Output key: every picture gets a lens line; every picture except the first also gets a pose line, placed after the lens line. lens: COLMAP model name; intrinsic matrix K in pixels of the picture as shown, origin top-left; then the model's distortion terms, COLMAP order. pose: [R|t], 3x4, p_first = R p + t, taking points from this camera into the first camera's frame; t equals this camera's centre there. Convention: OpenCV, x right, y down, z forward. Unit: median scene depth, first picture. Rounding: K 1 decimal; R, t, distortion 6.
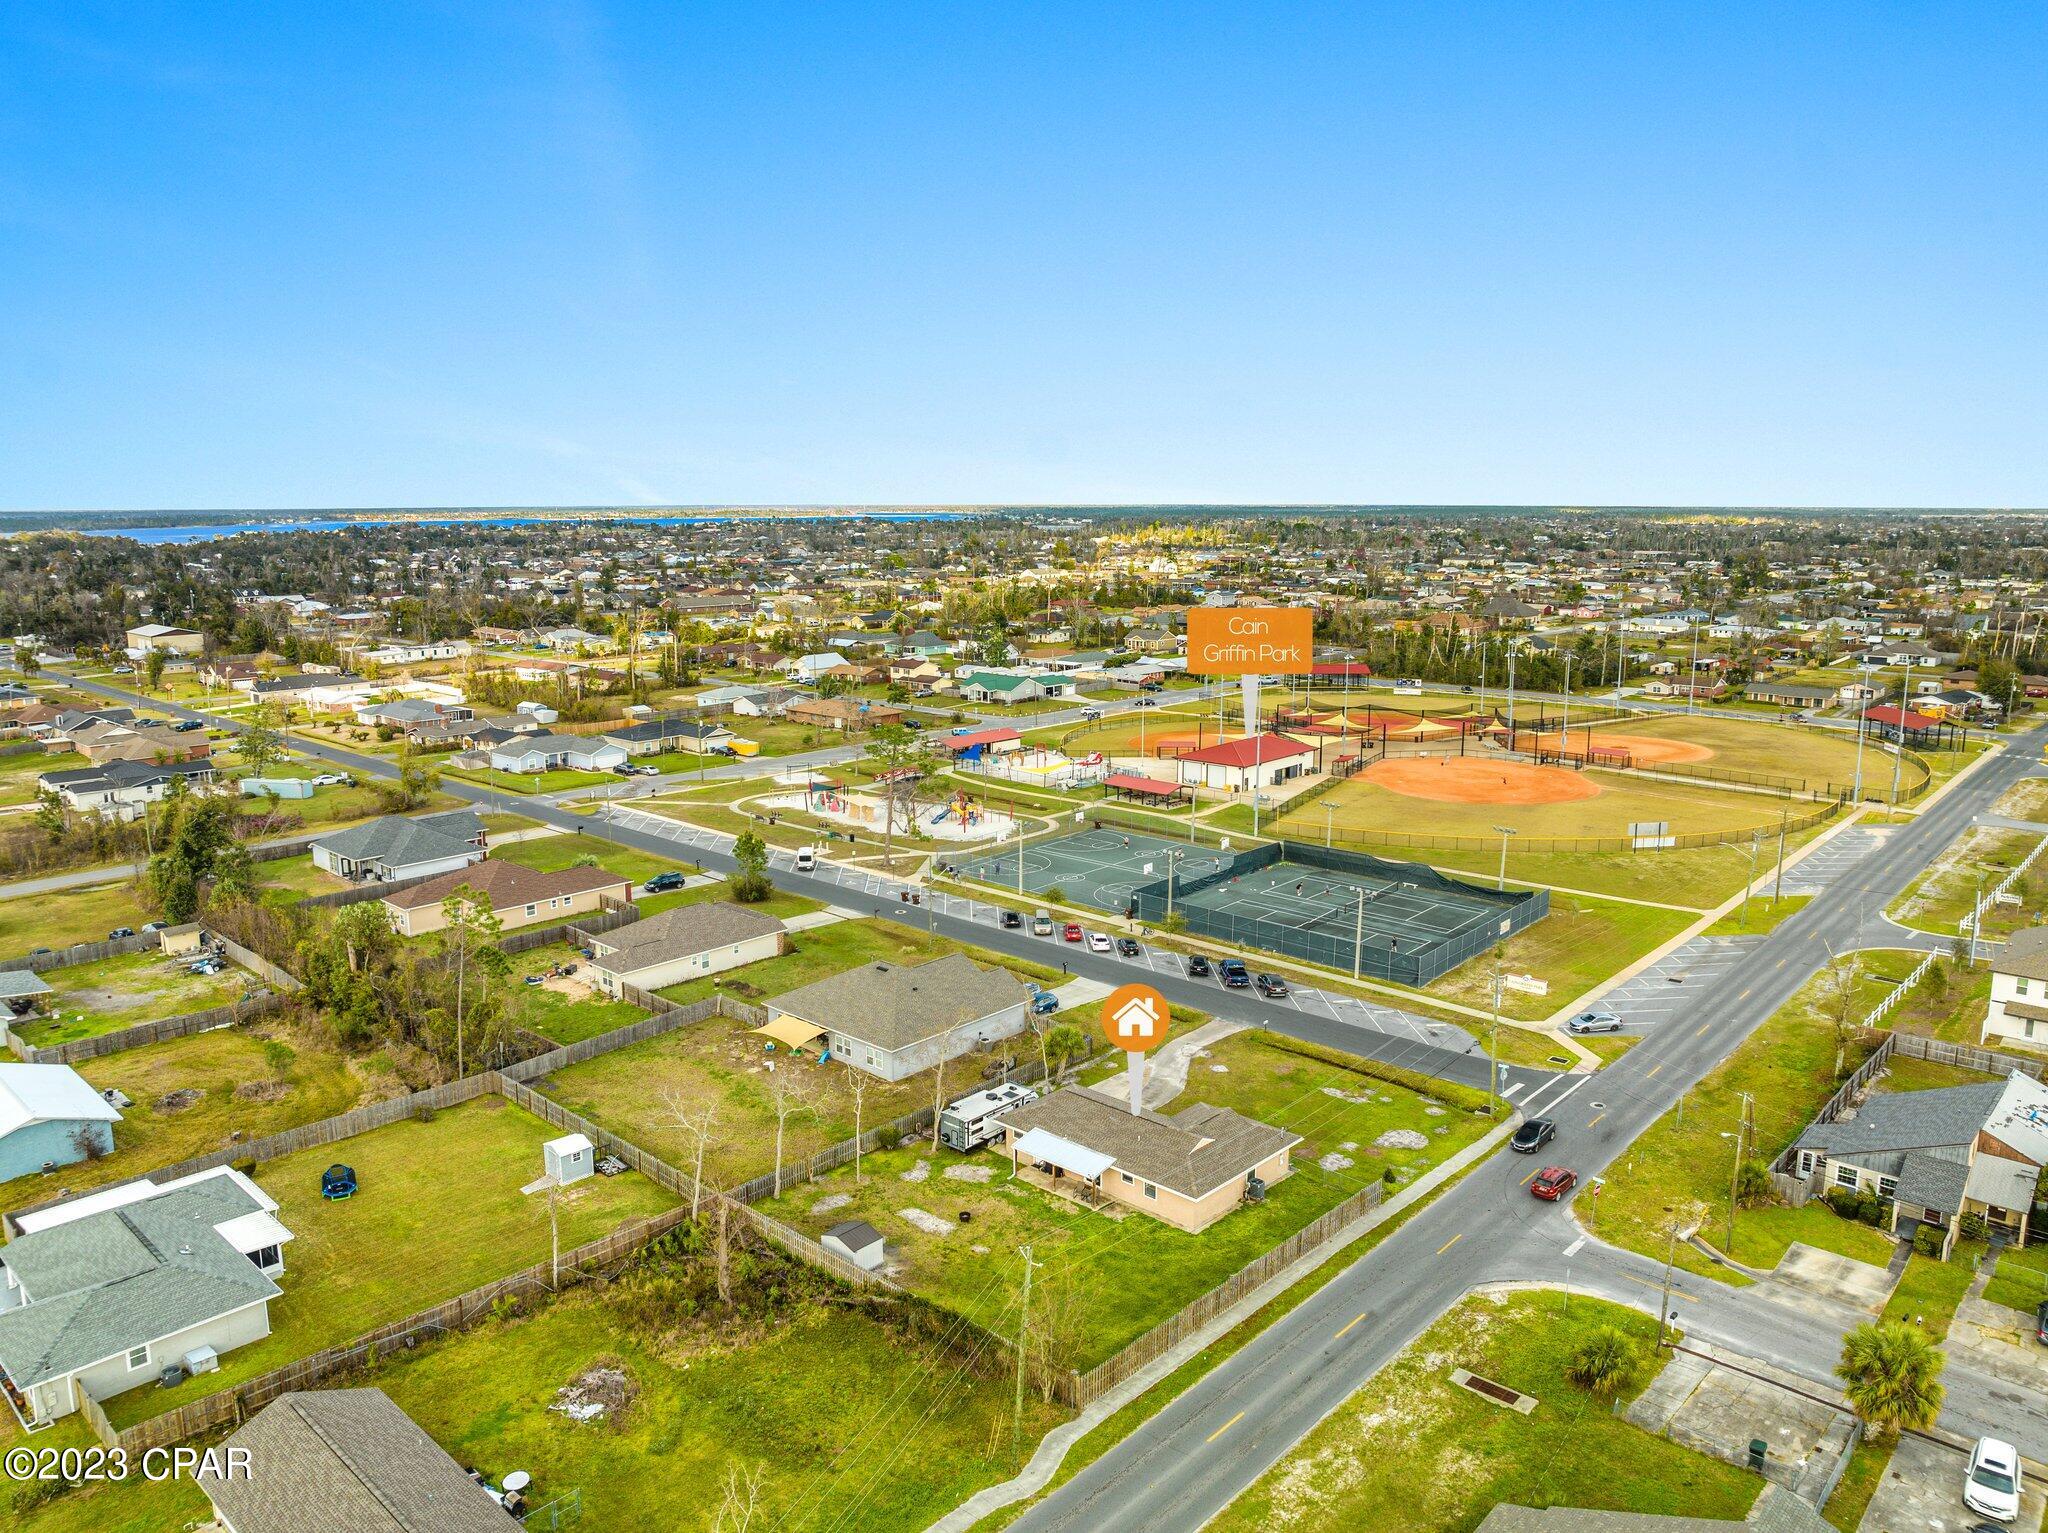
lens RADIAL K [[1438.1, 0, 1024.0], [0, 1438.1, 766.5], [0, 0, 1]] dist [-0.041039, 0.003006]
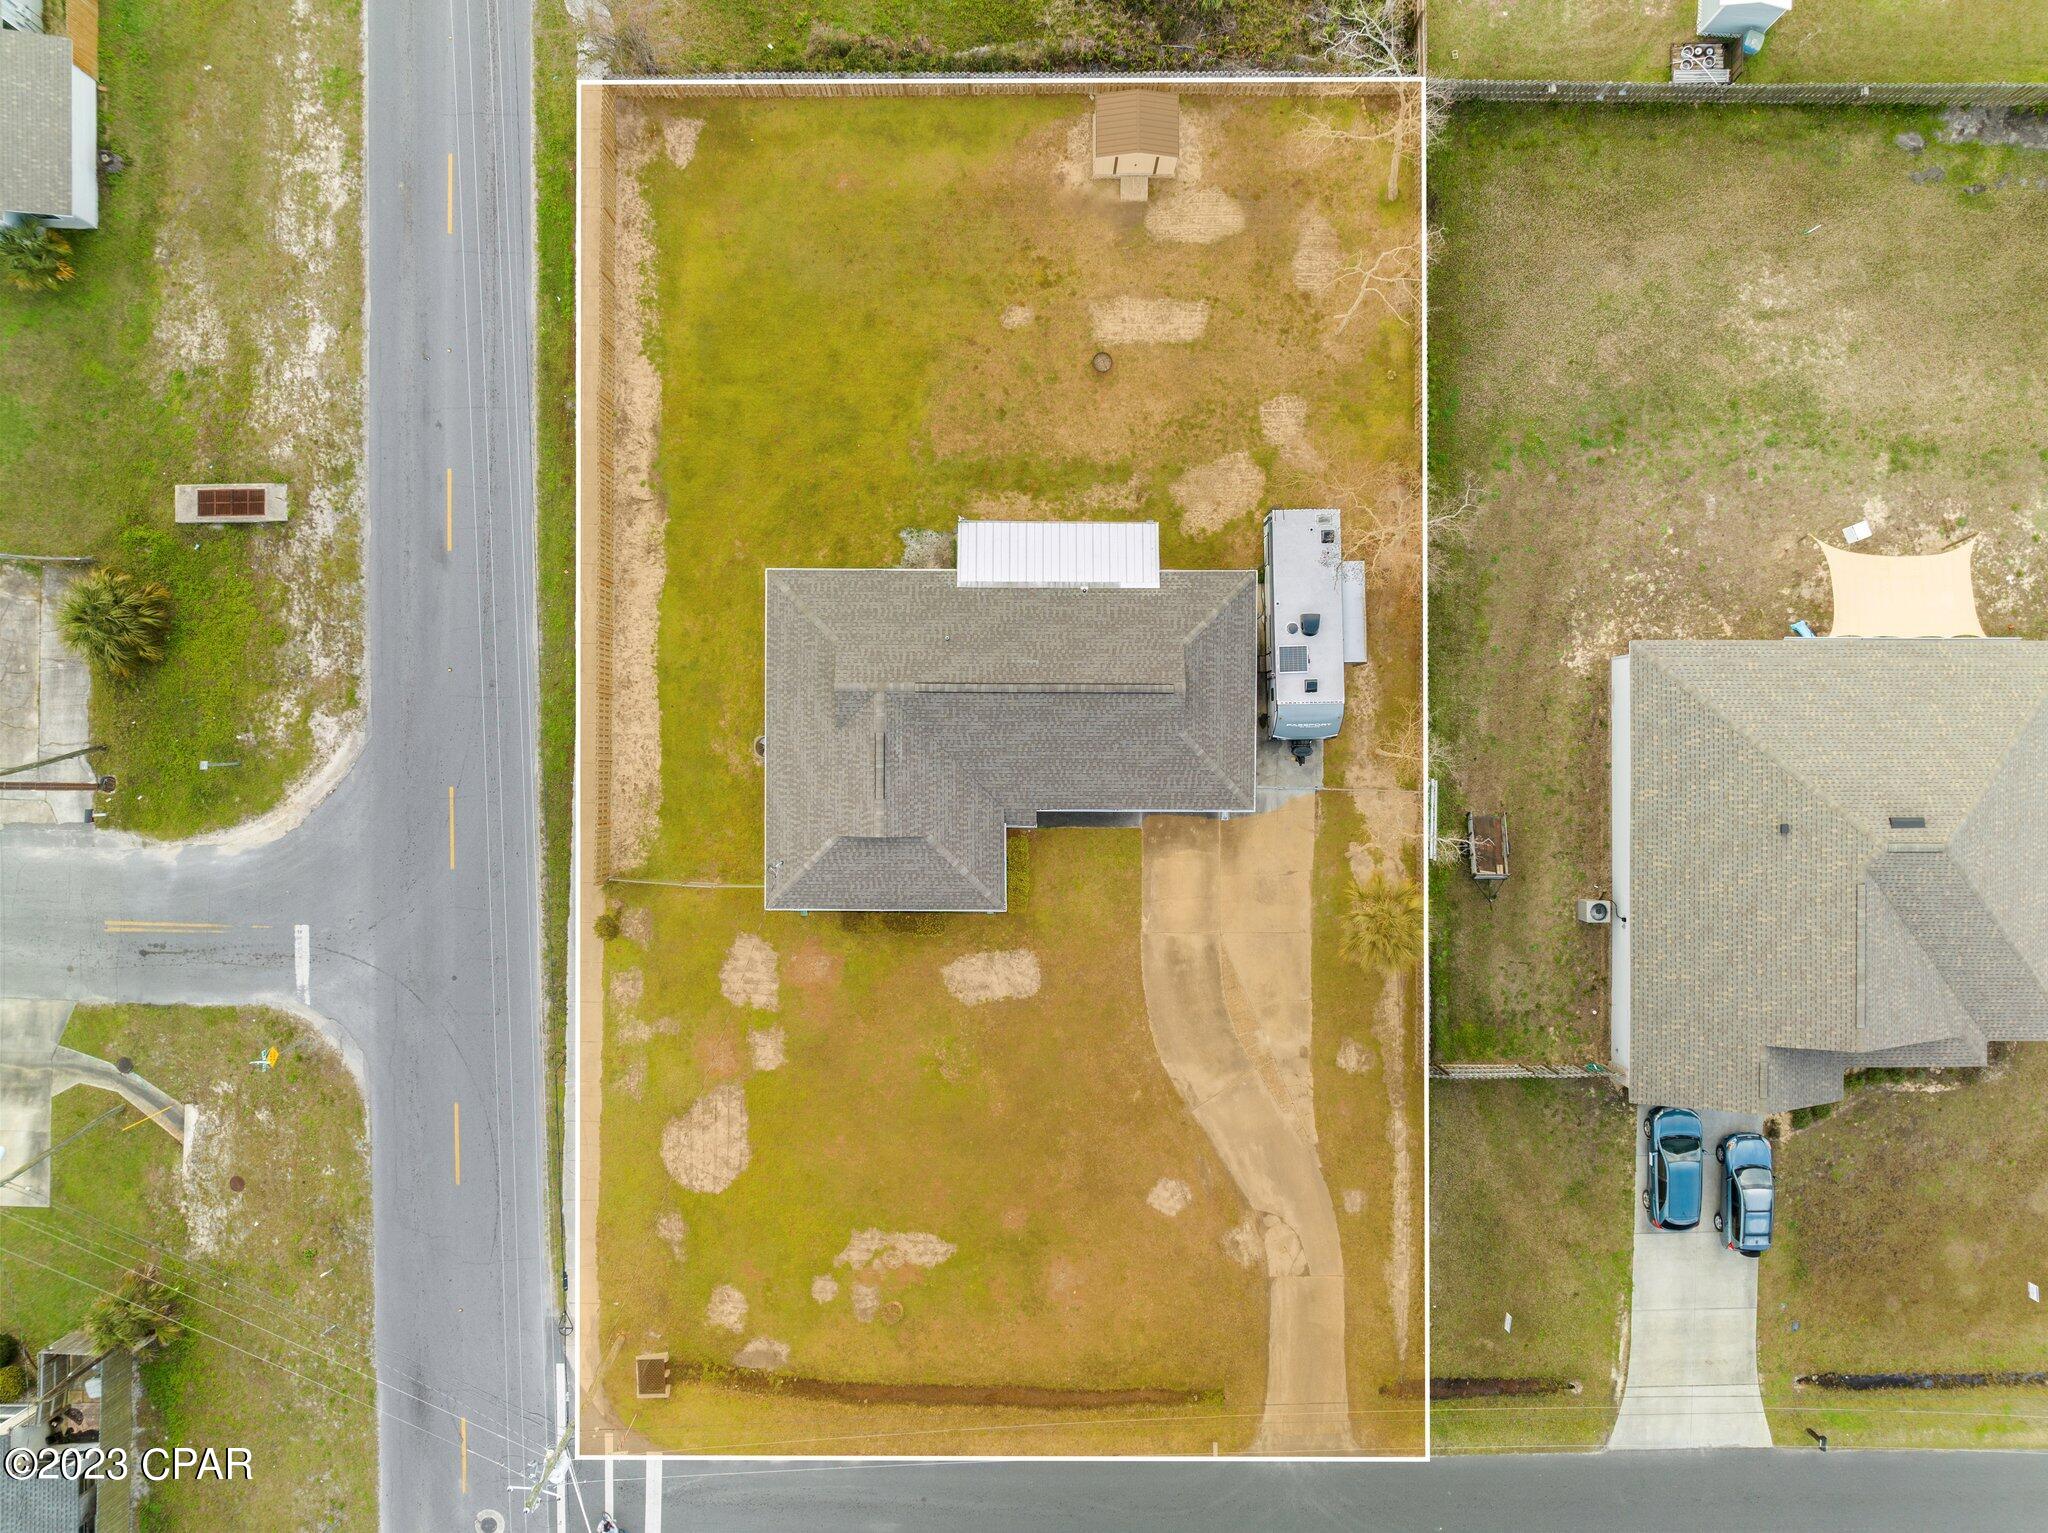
lens RADIAL K [[1455.3, 0, 1028.9], [0, 1455.3, 759.3], [0, 0, 1]] dist [-0.050907, 0.024374]
pose [[-0.734262, 0.678851, 0.004660, 0.055010], [-0.118185, -0.134586, 0.983829, -0.179321], [0.668500, 0.721837, 0.179051, 0.611483]]
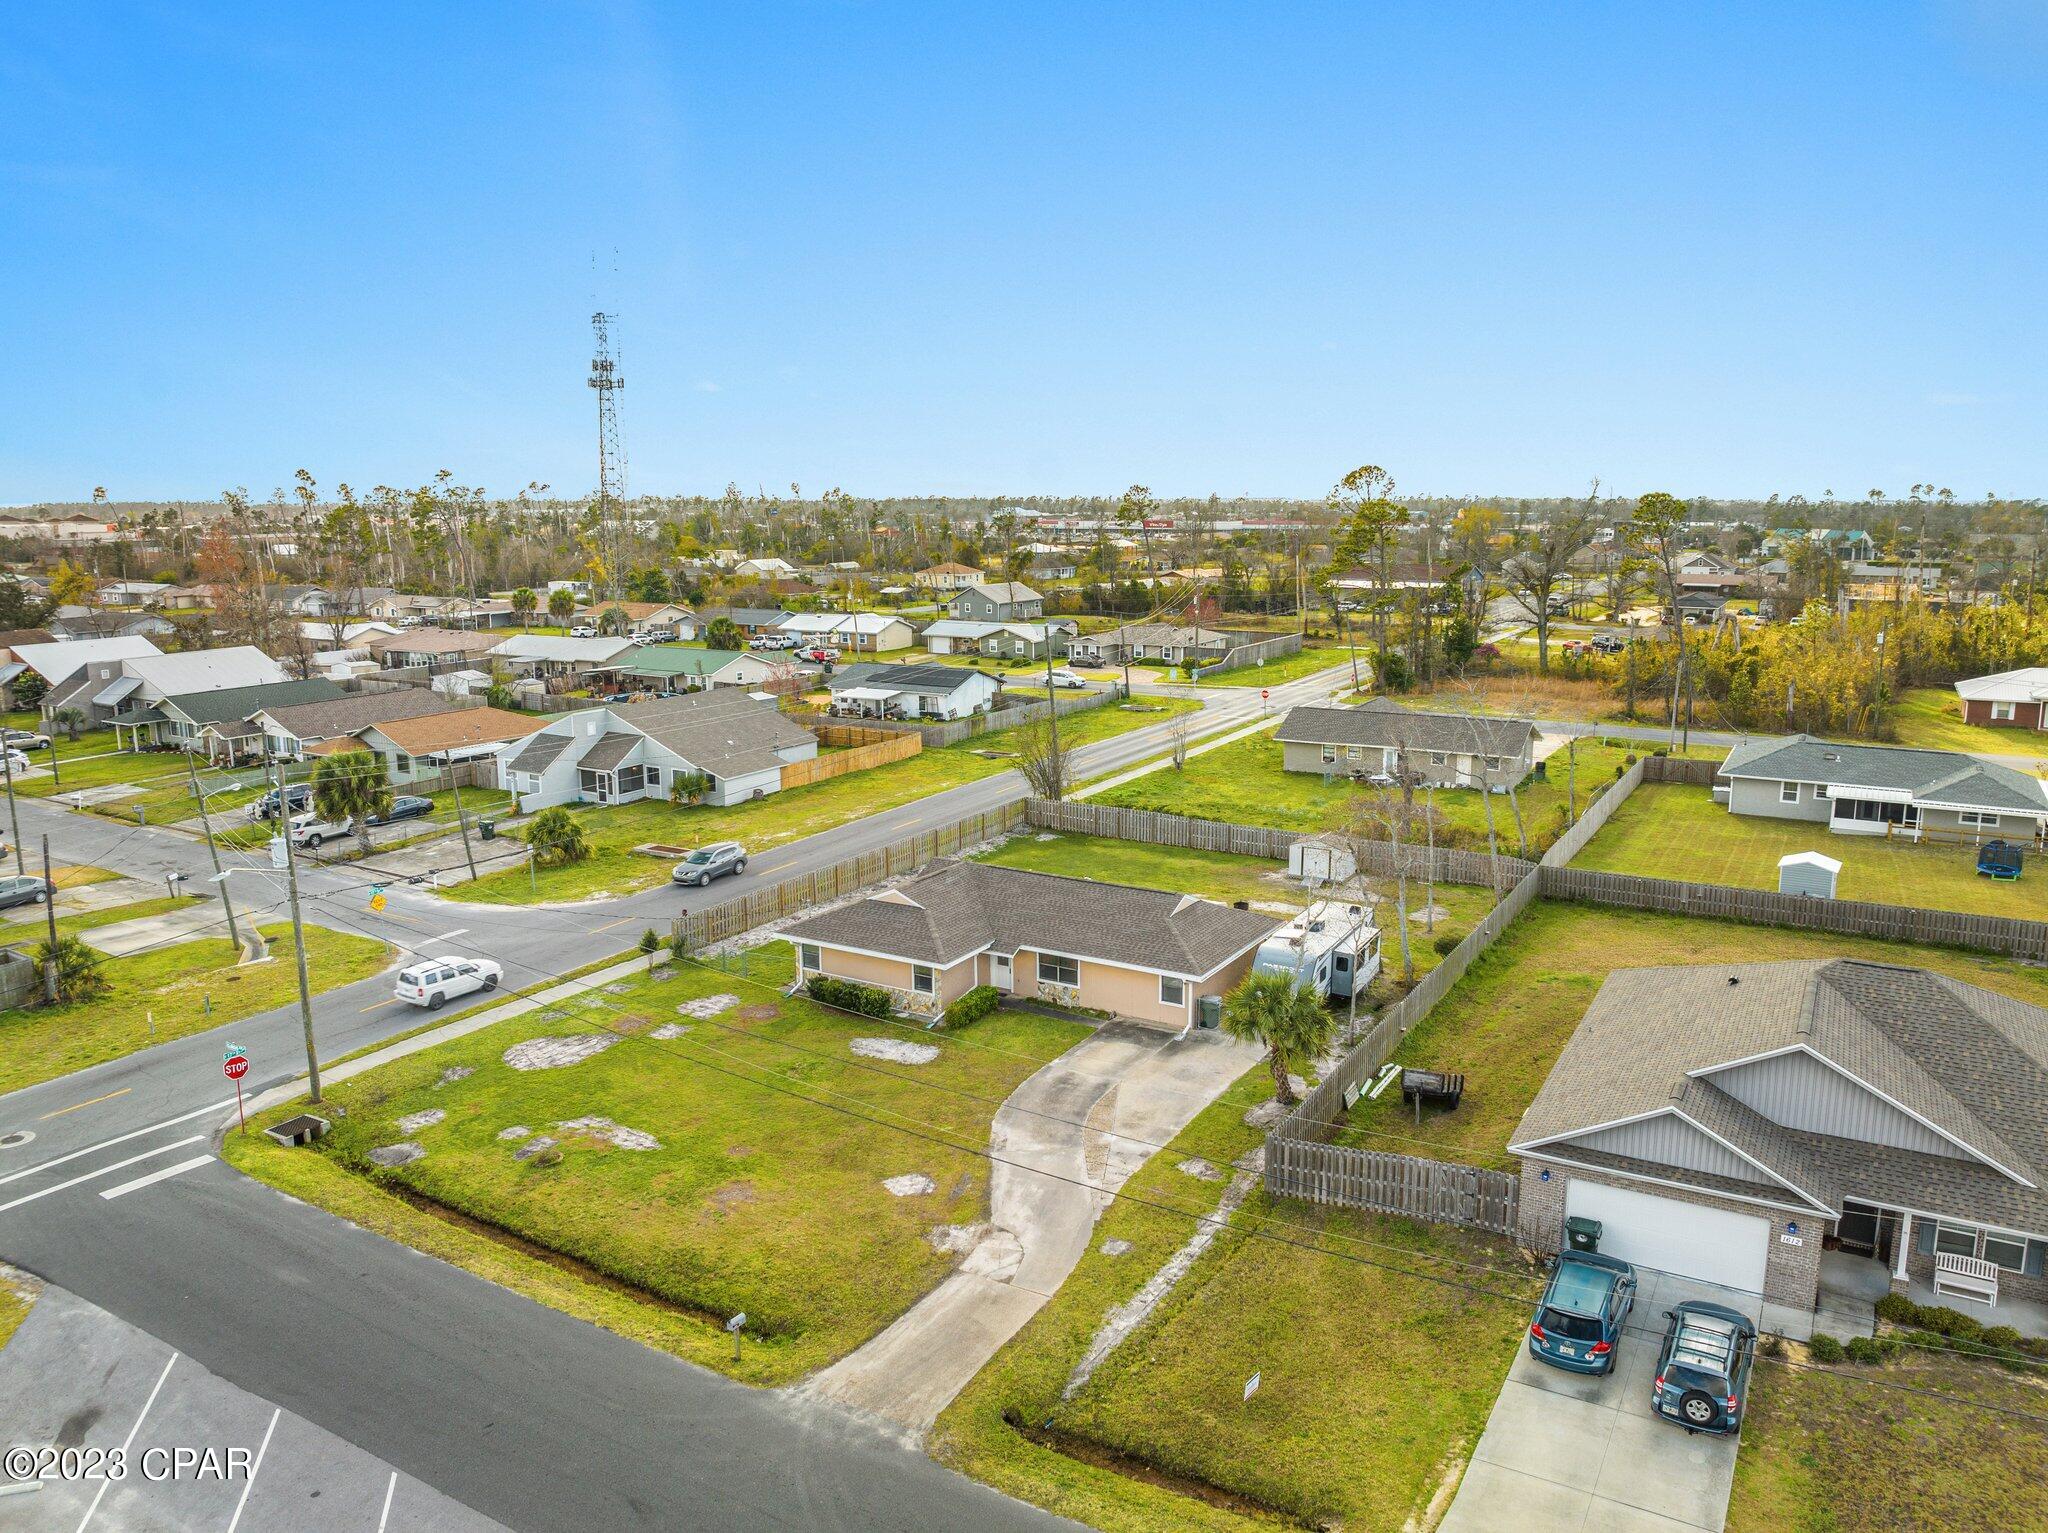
lens RADIAL K [[1438.1, 0, 1024.0], [0, 1438.1, 766.5], [0, 0, 1]] dist [-0.041039, 0.003006]
pose [[-0.978966, 0.046683, -0.198612, 0.136561], [-0.027409, 0.934554, 0.354765, -0.015588], [0.202175, 0.352747, -0.913616, 1.018782]]
